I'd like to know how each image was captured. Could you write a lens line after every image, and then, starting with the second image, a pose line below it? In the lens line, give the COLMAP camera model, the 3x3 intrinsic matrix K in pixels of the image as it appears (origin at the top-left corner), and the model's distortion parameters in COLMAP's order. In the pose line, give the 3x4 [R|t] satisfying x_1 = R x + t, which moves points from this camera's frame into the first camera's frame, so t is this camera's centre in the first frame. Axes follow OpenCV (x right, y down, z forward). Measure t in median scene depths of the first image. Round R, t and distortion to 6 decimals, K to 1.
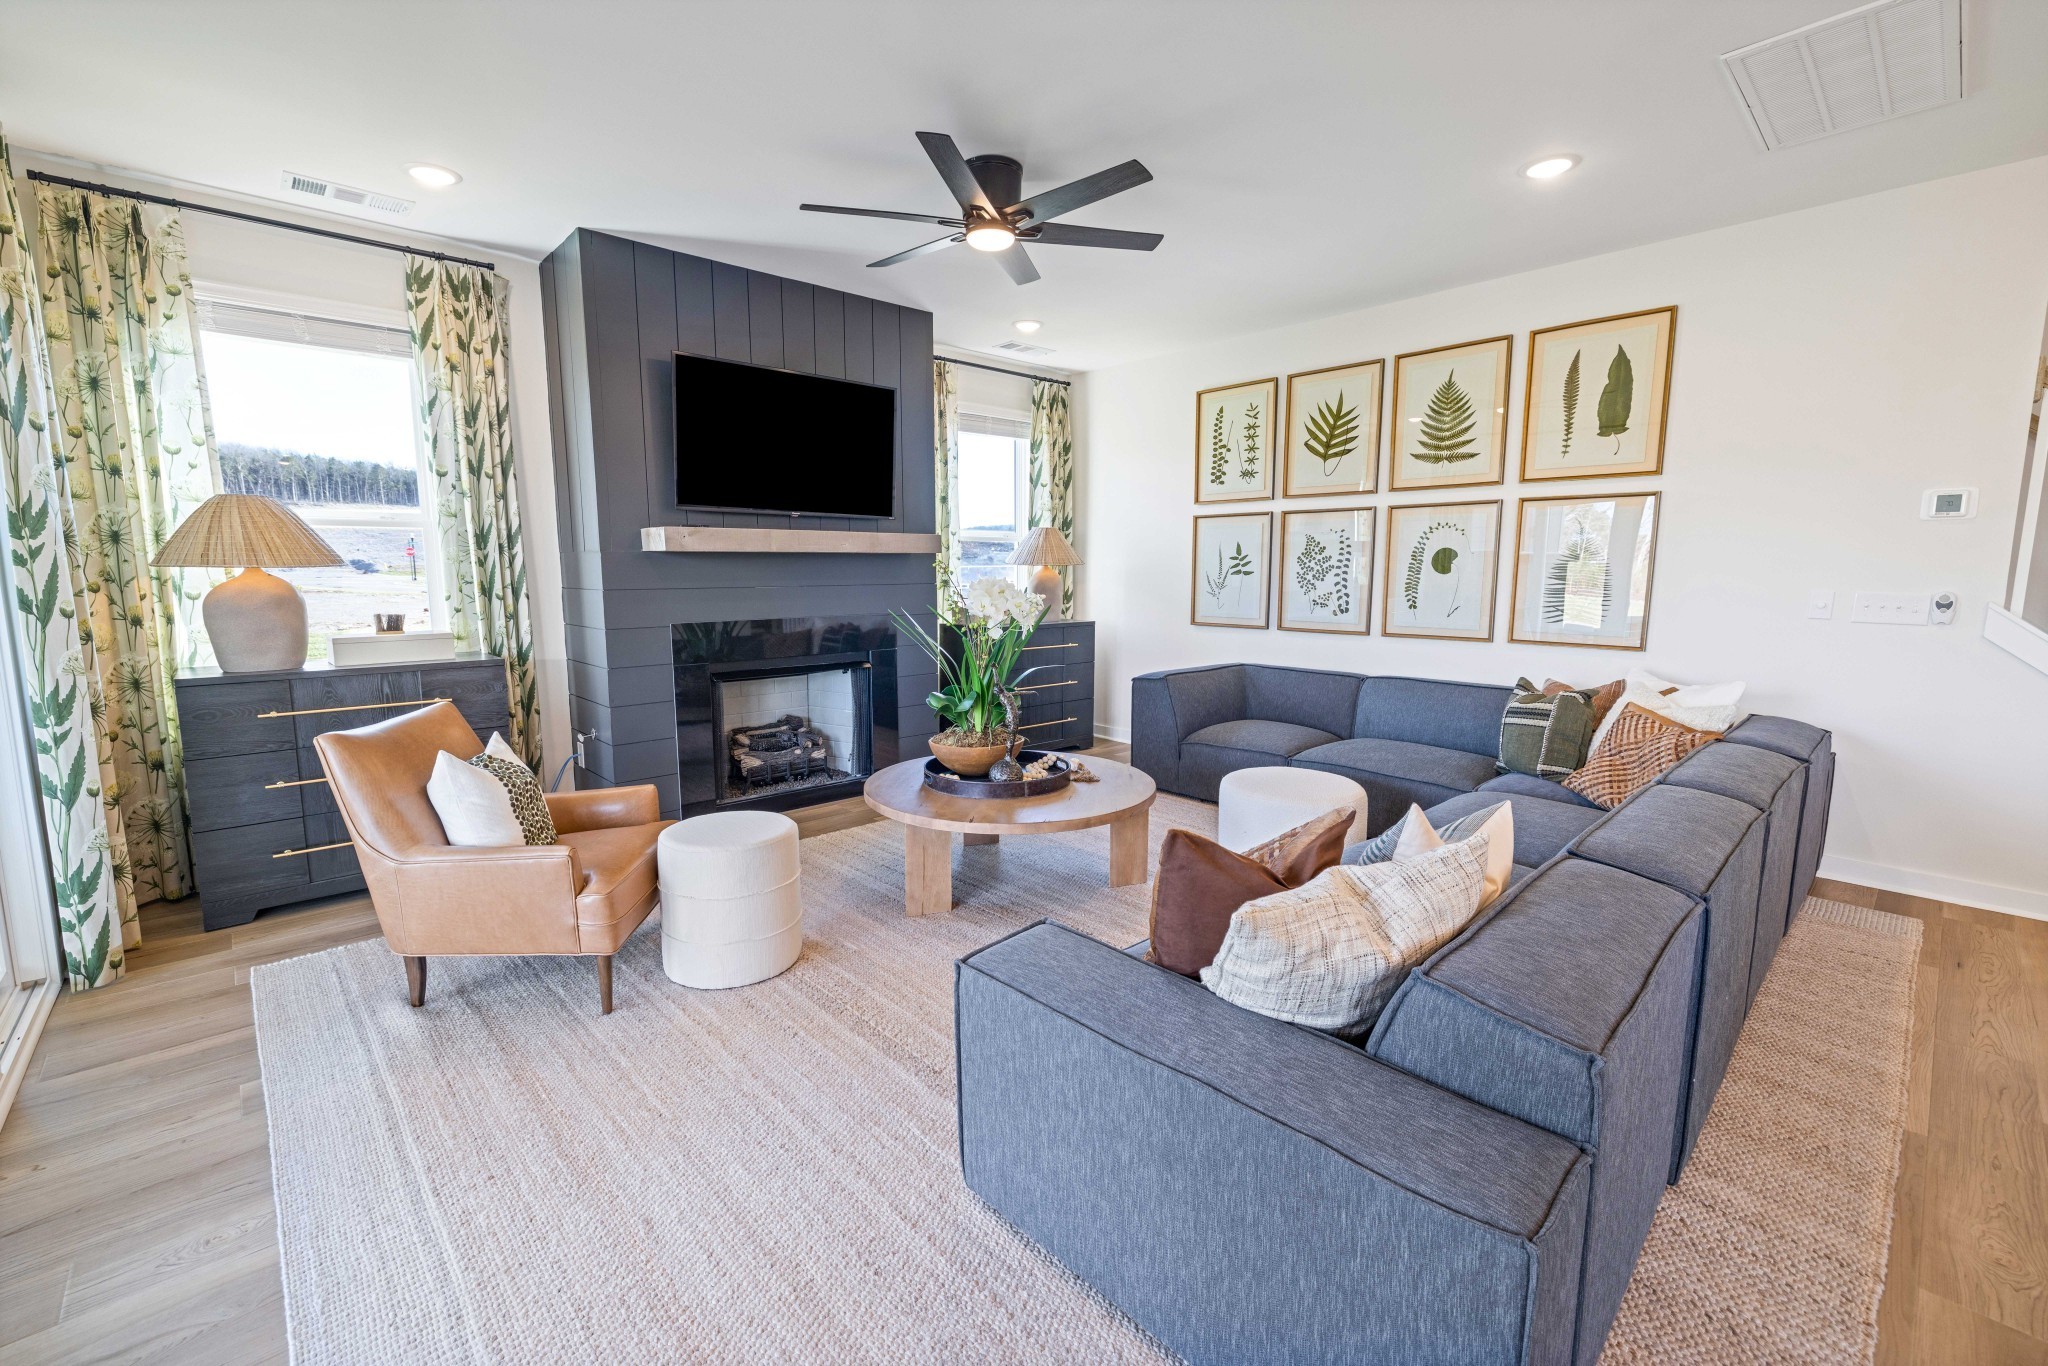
lens RADIAL K [[912.6, 0, 1037.2], [0, 912.6, 690.0], [0, 0, 1]] dist [-0.004583, -0.000773]
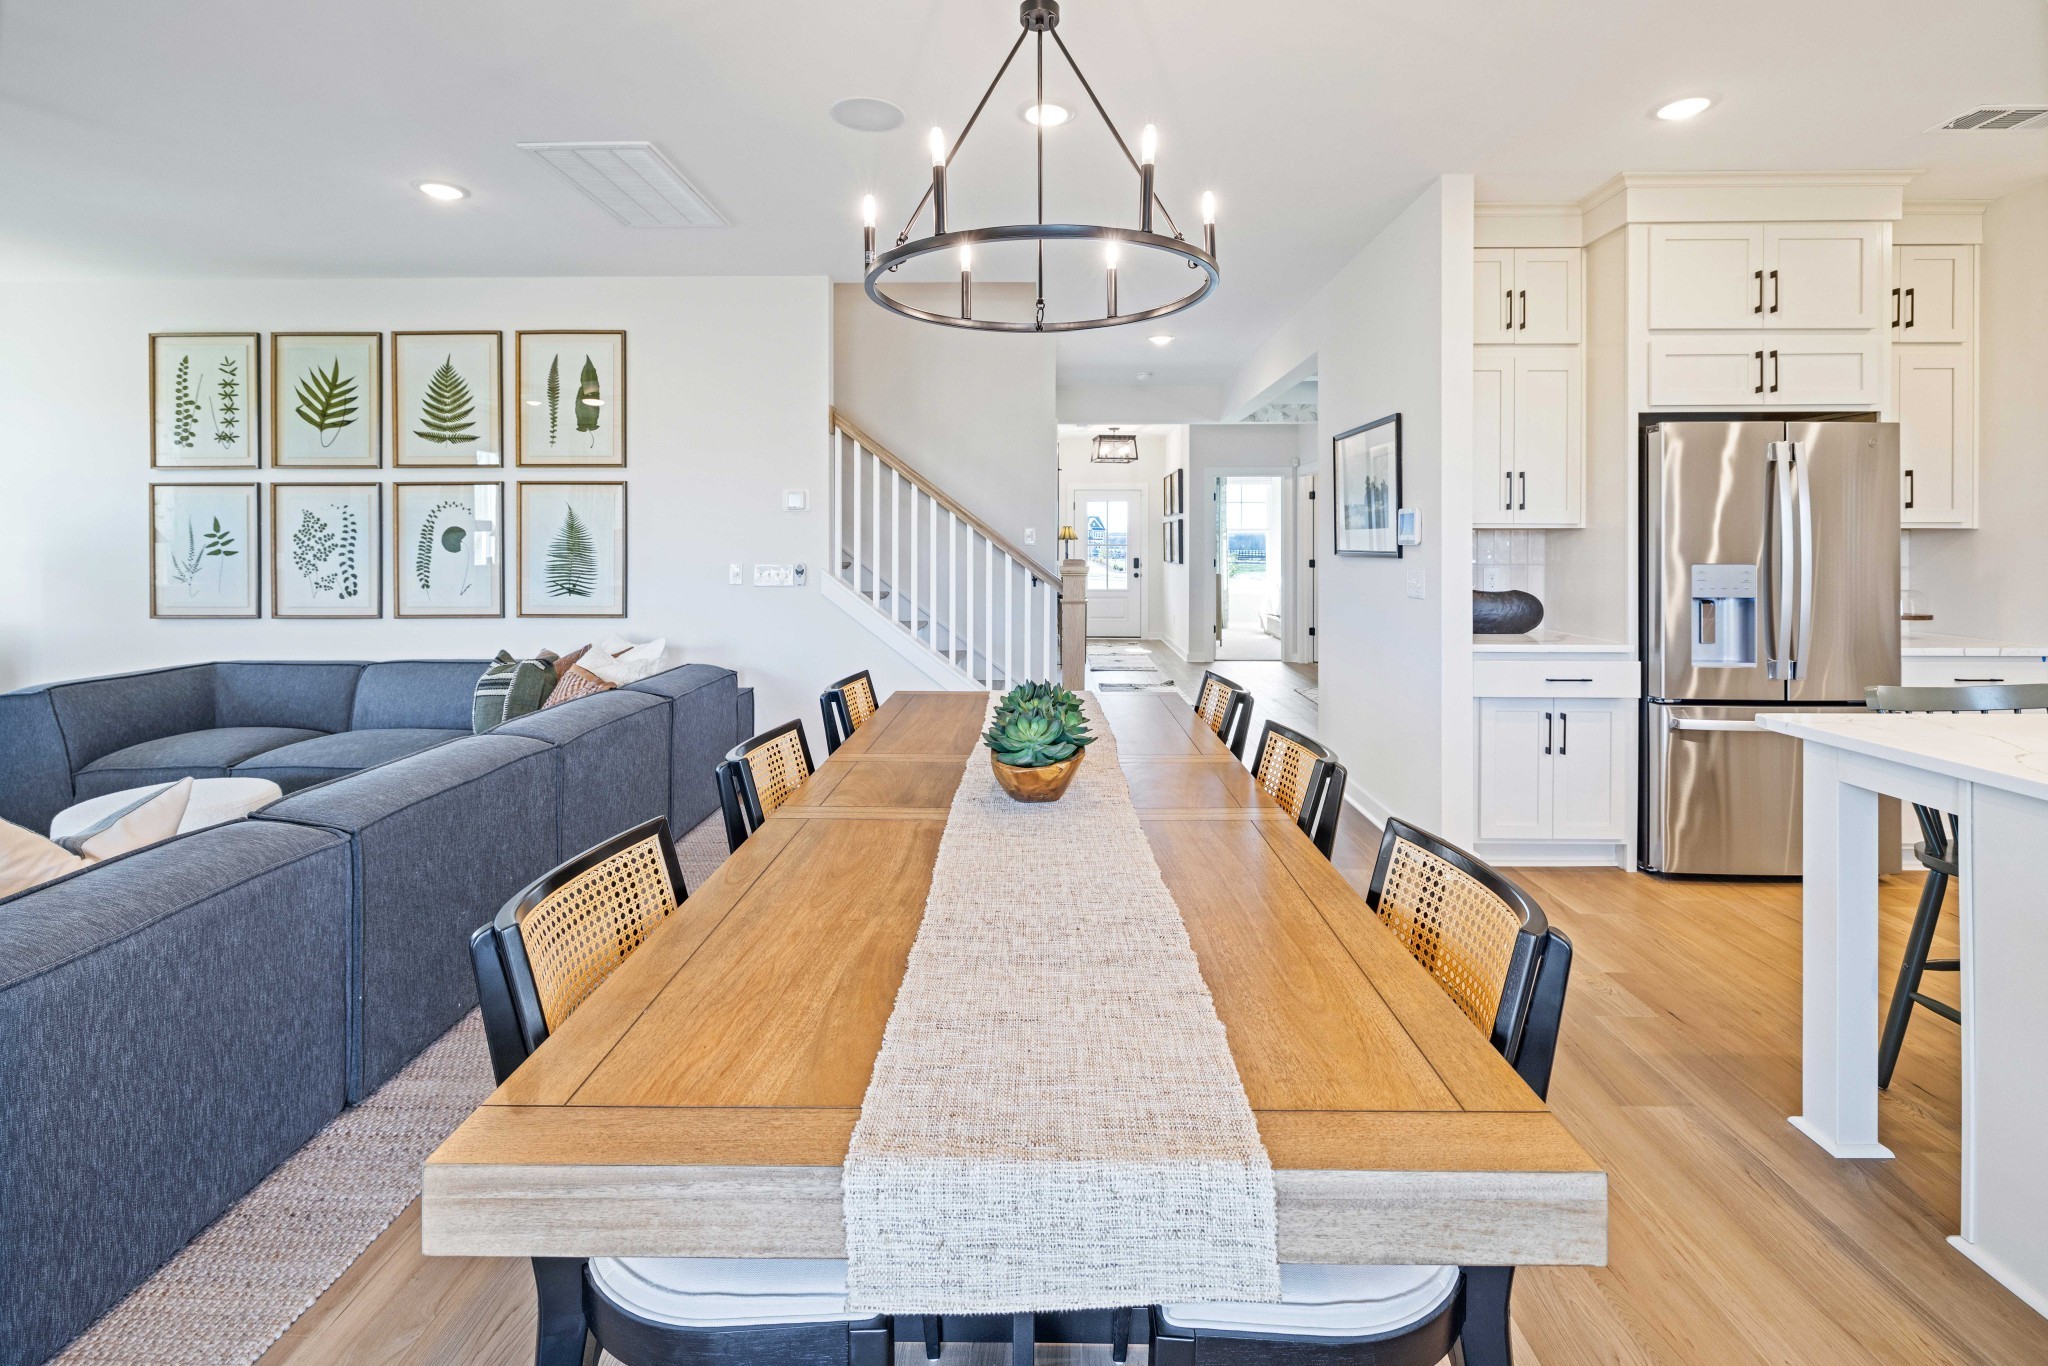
lens RADIAL K [[912.6, 0, 1038.8], [0, 912.6, 543.2], [0, 0, 1]] dist [-0.004583, -0.000773]
pose [[0.666242, -0.001606, 0.745734, 0.115710], [0.101797, 0.990833, -0.088812, 0.014391], [-0.738755, 0.135084, 0.660298, -0.116986]]
